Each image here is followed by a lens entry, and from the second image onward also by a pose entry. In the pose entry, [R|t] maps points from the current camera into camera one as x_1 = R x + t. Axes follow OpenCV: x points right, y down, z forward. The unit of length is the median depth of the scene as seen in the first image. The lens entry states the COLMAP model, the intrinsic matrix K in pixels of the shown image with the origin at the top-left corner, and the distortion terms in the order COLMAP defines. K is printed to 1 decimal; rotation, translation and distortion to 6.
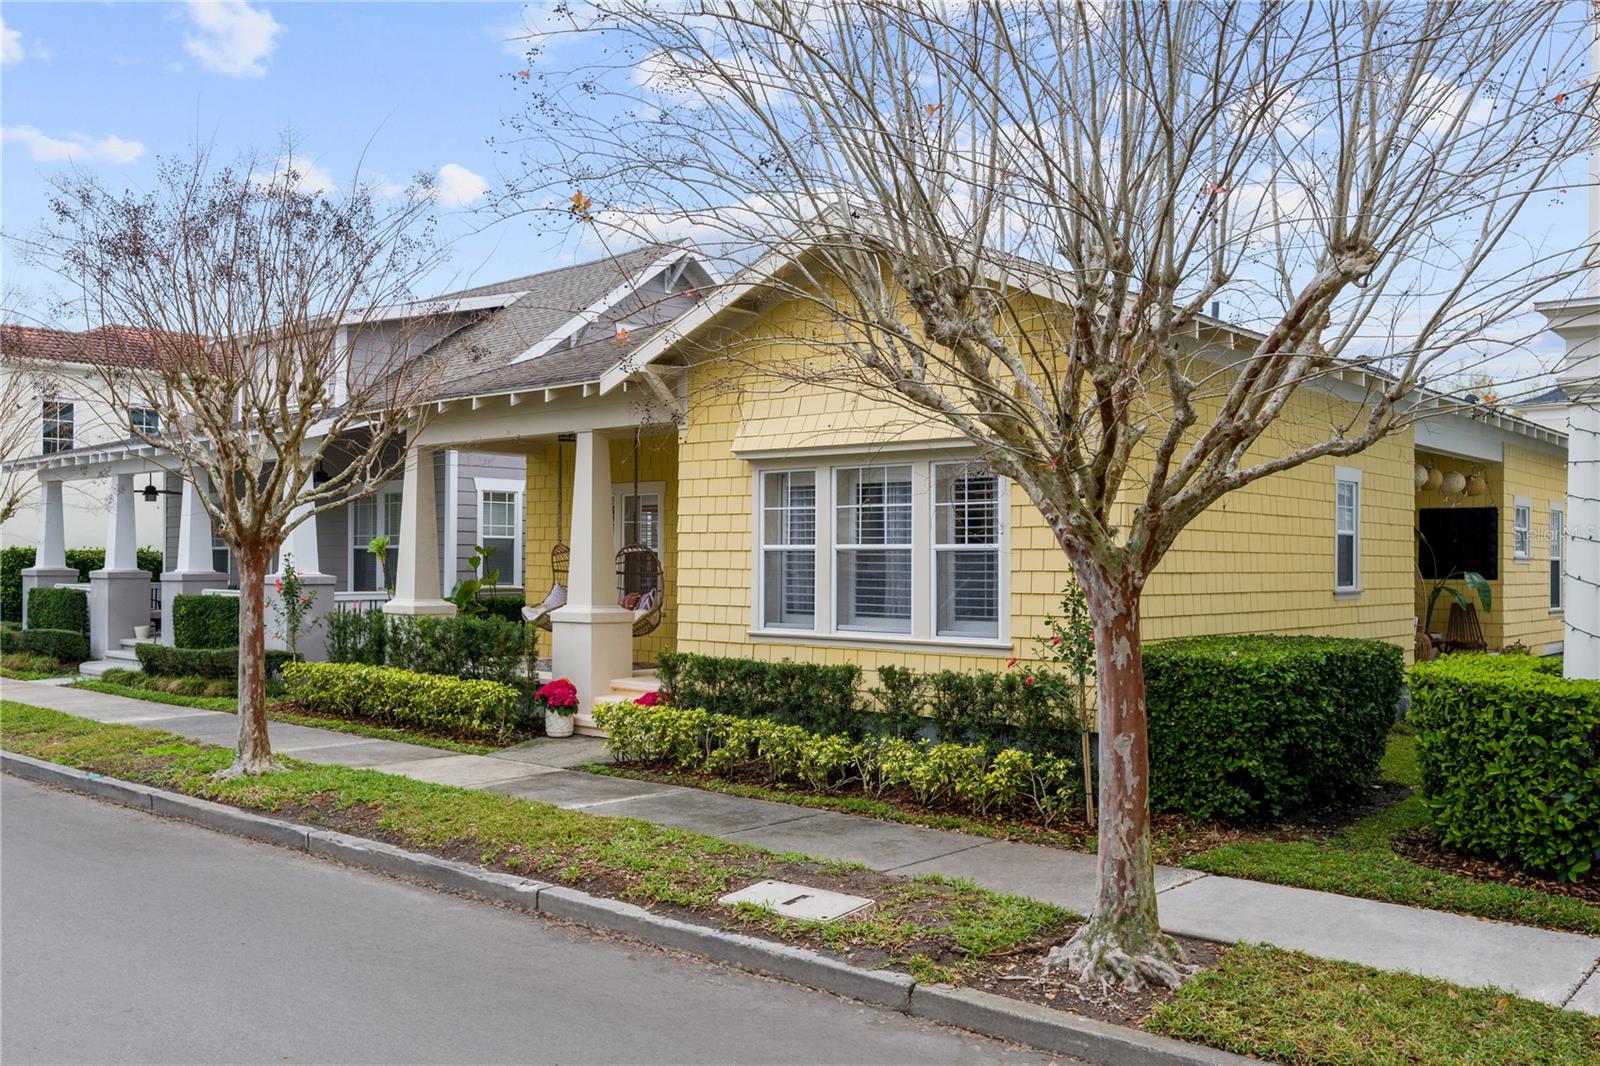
lens RADIAL K [[1341.9, 0, 800.0], [0, 1341.9, 533.0], [0, 0, 1]] dist [-0.006552, -0.005872]
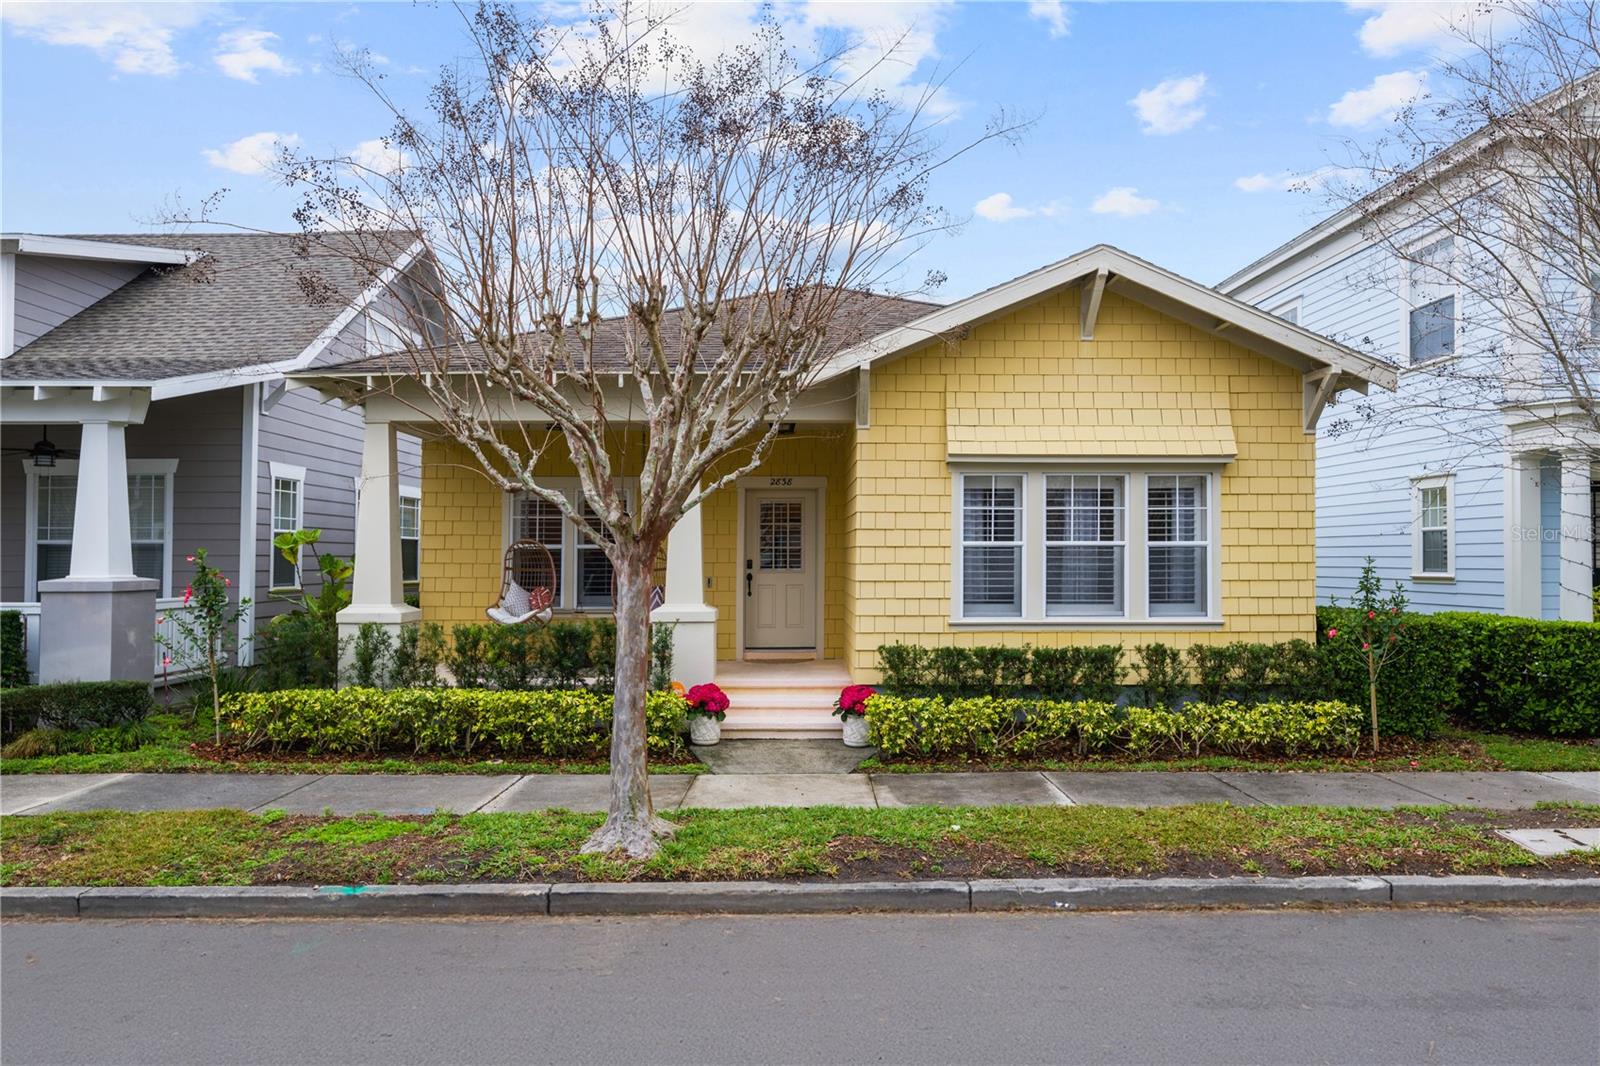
lens RADIAL K [[1012.9, 0, 828.4], [0, 1012.9, 528.4], [0, 0, 1]] dist [-0.005741, -0.002102]
pose [[0.756712, 0.013947, 0.653600, -0.655012], [-0.009722, 0.999902, -0.010080, 0.007796], [-0.653677, 0.001274, 0.756773, 0.454358]]
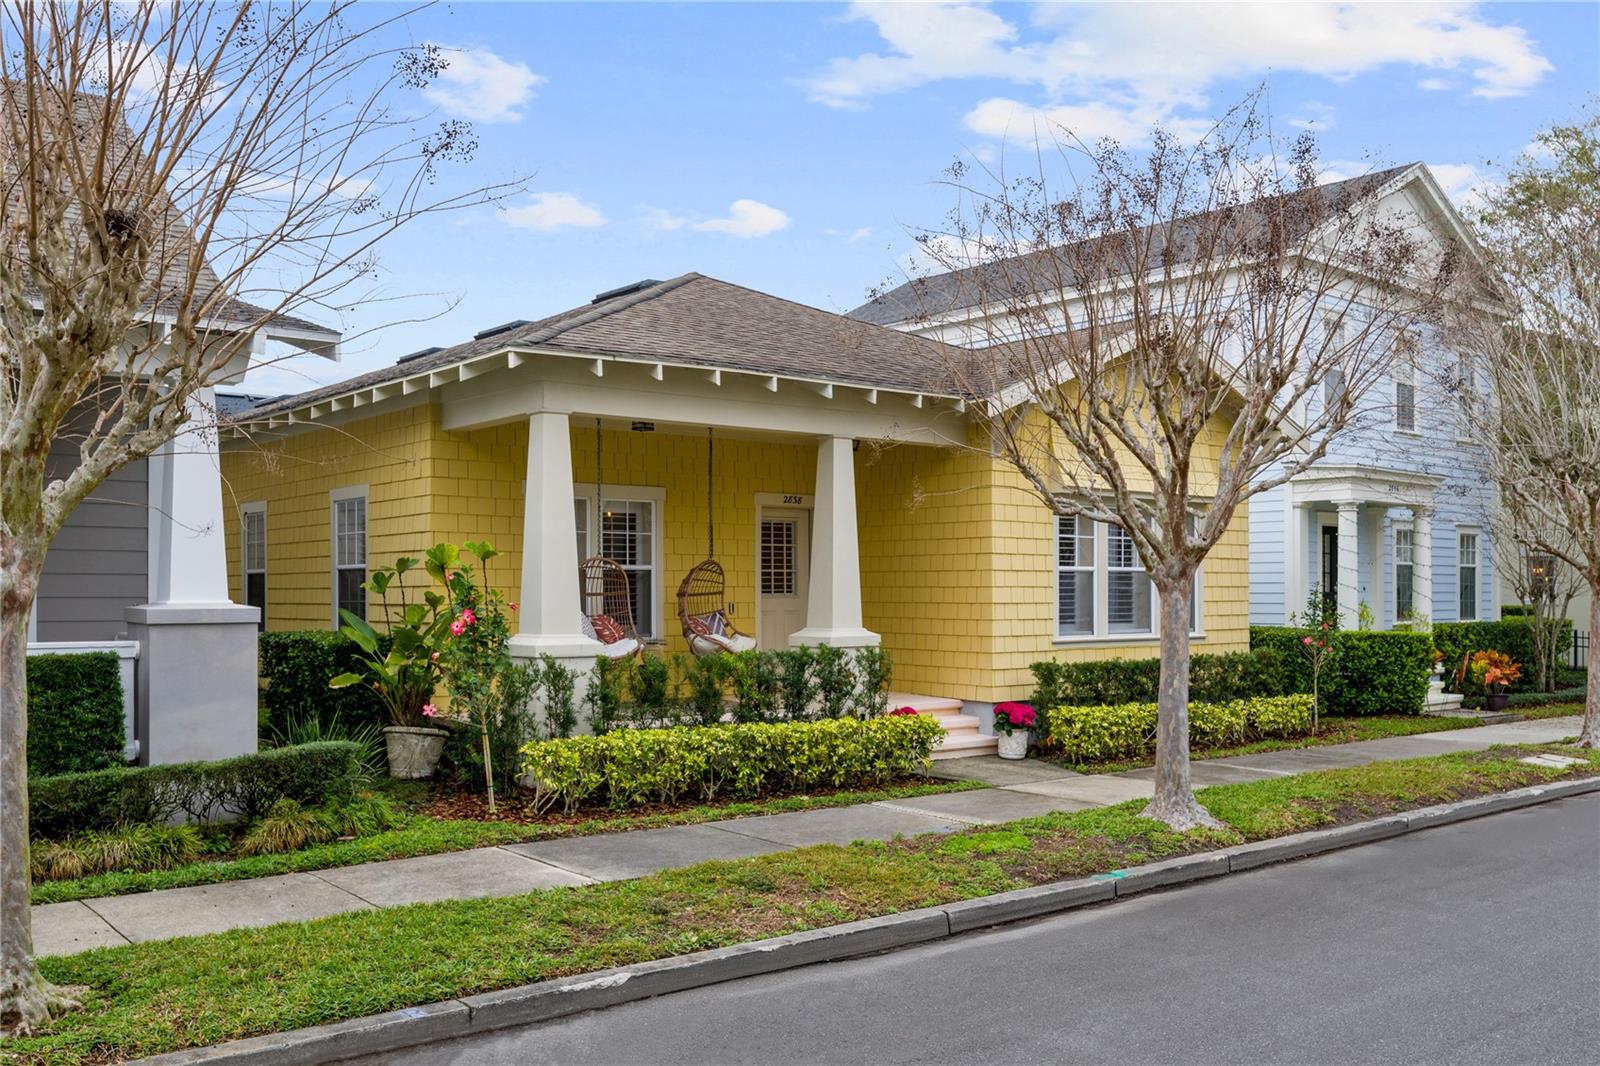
lens RADIAL K [[1341.9, 0, 800.0], [0, 1341.9, 533.0], [0, 0, 1]] dist [-0.006552, -0.005872]
pose [[0.213412, 0.036169, 0.976292, -1.245792], [-0.021275, 0.999250, -0.032369, 0.023308], [-0.976731, -0.013862, 0.214022, 0.981330]]
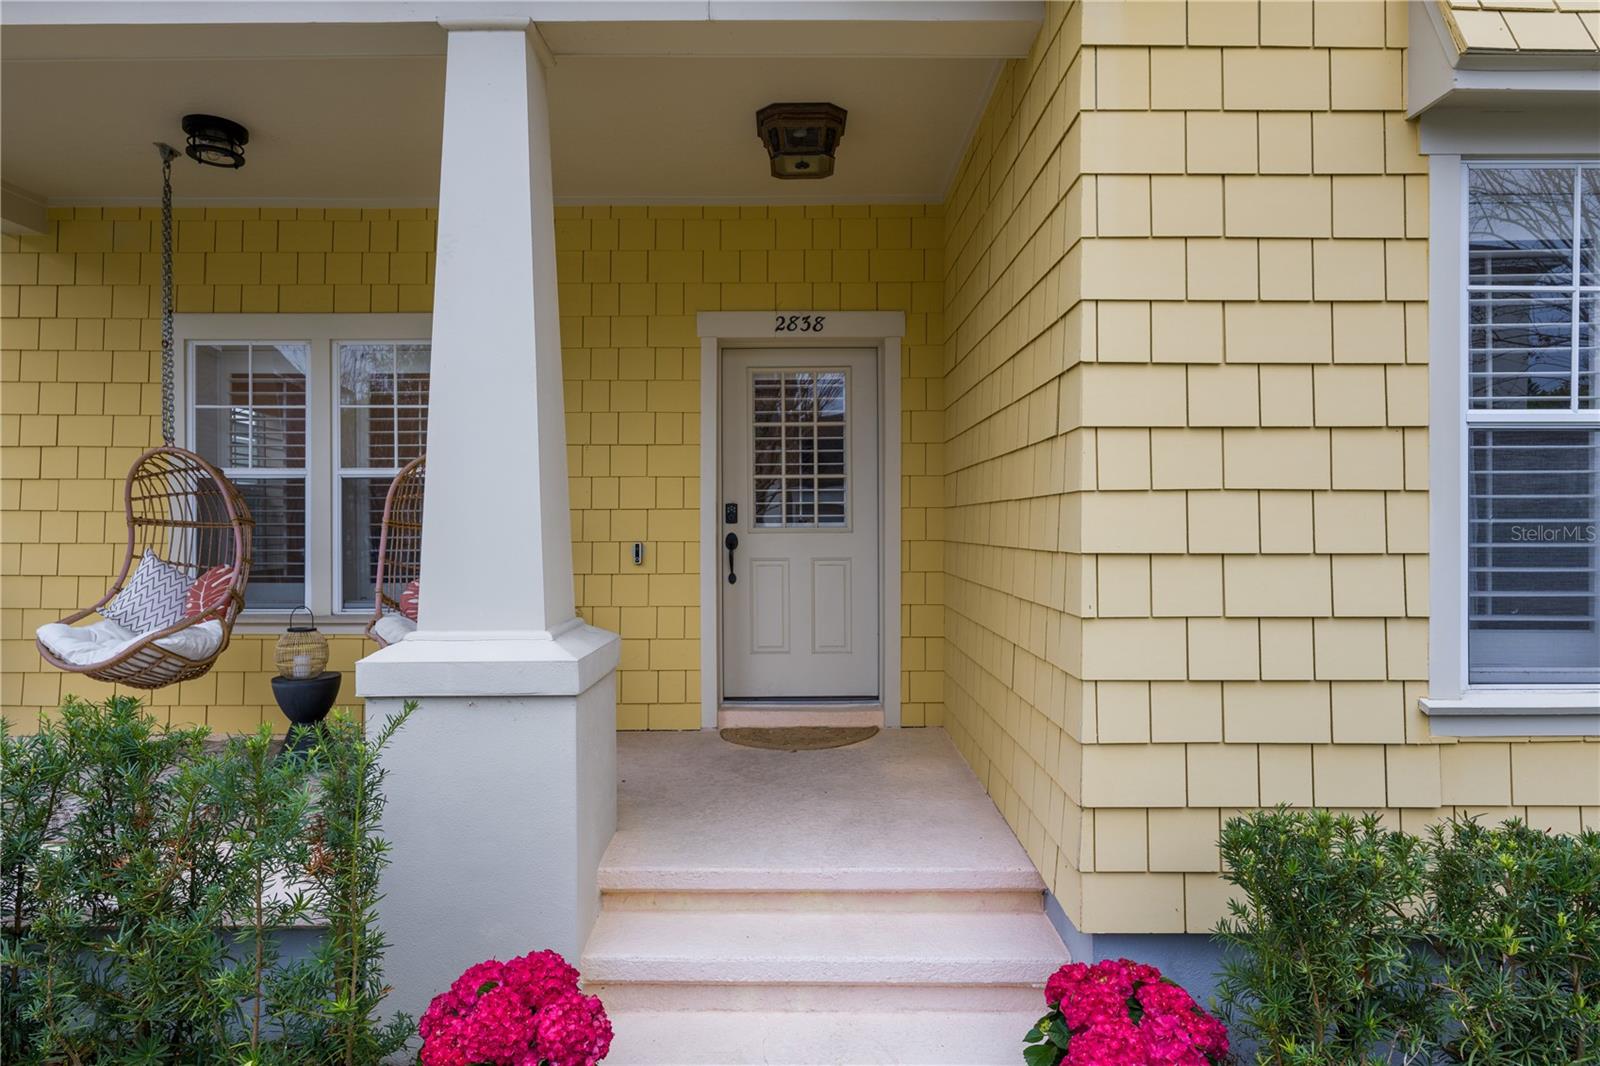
lens RADIAL K [[919.7, 0, 797.6], [0, 919.7, 513.3], [0, 0, 1]] dist [0.005015, 0.000713]
pose [[0.785938, 0.001261, 0.618304, -0.273609], [-0.006495, 0.999960, 0.006216, 0.032179], [-0.618272, -0.008902, 0.785914, 0.941928]]
